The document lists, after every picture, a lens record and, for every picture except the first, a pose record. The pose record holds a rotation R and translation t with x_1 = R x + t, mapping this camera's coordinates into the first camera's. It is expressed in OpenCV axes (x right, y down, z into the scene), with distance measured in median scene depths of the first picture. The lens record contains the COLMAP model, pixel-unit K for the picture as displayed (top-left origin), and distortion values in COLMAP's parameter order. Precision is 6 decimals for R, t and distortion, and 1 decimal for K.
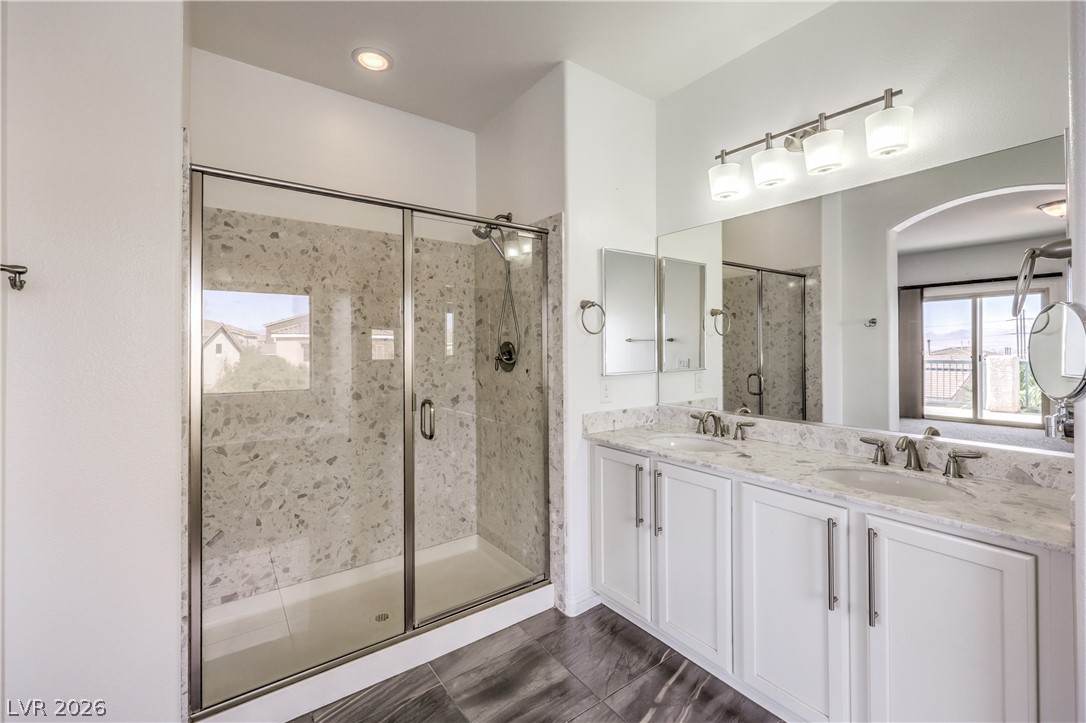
lens RADIAL K [[453.6, 0, 543.6], [0, 453.6, 349.6], [0, 0, 1]] dist [-0.001742, 0.000213]
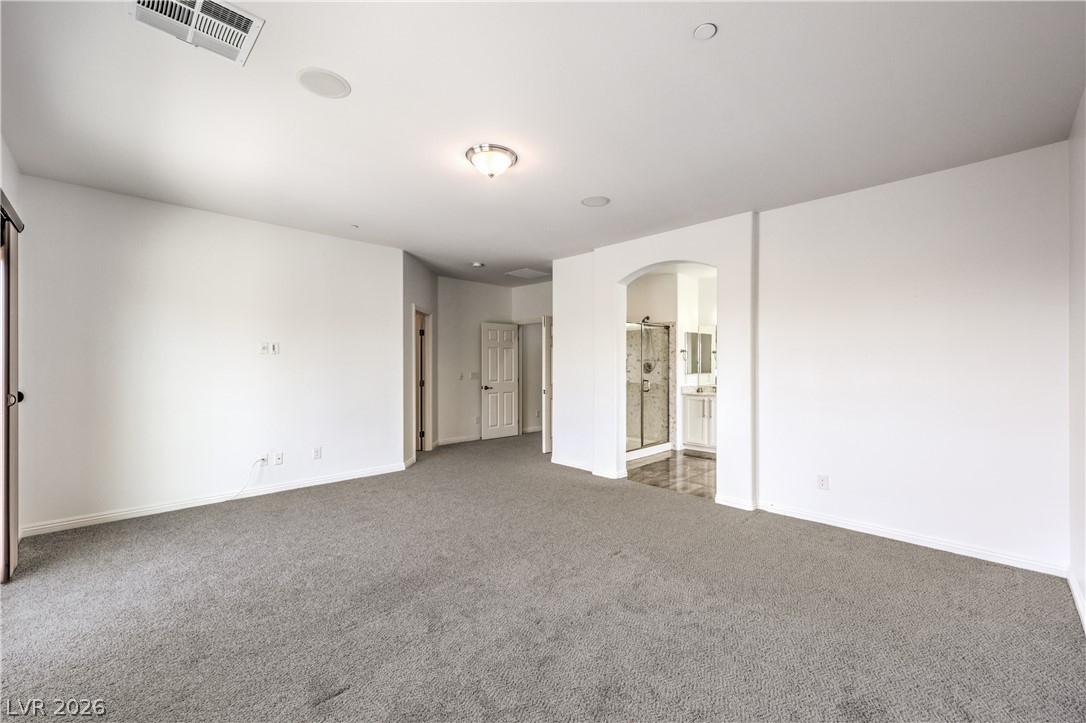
lens RADIAL K [[453.6, 0, 542.2], [0, 453.6, 365.7], [0, 0, 1]] dist [-0.001742, 0.000213]
pose [[0.990247, 0.003886, 0.139268, -1.291018], [-0.004695, 0.999974, 0.005480, -0.011855], [-0.139243, -0.006080, 0.990240, -1.941069]]
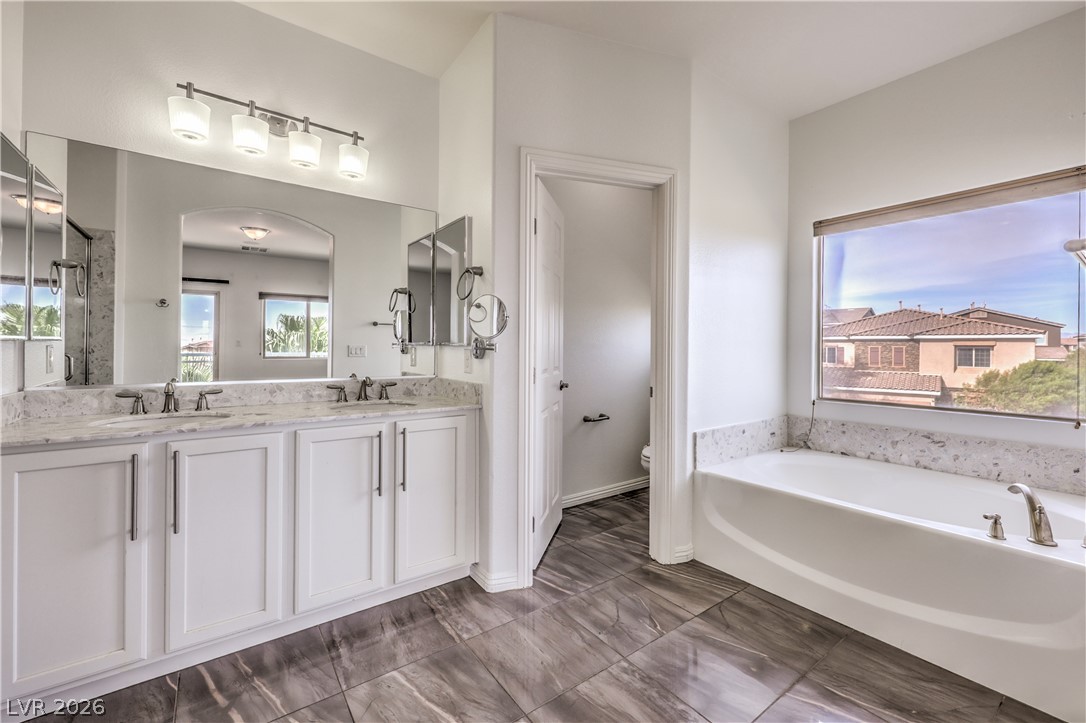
lens RADIAL K [[453.6, 0, 545.9], [0, 453.6, 345.2], [0, 0, 1]] dist [-0.001742, 0.000213]
pose [[0.011742, 0.008838, 0.999892, -0.454071], [-0.003512, 0.999955, -0.008797, 0.069658], [-0.999925, -0.003408, 0.011772, 0.281807]]
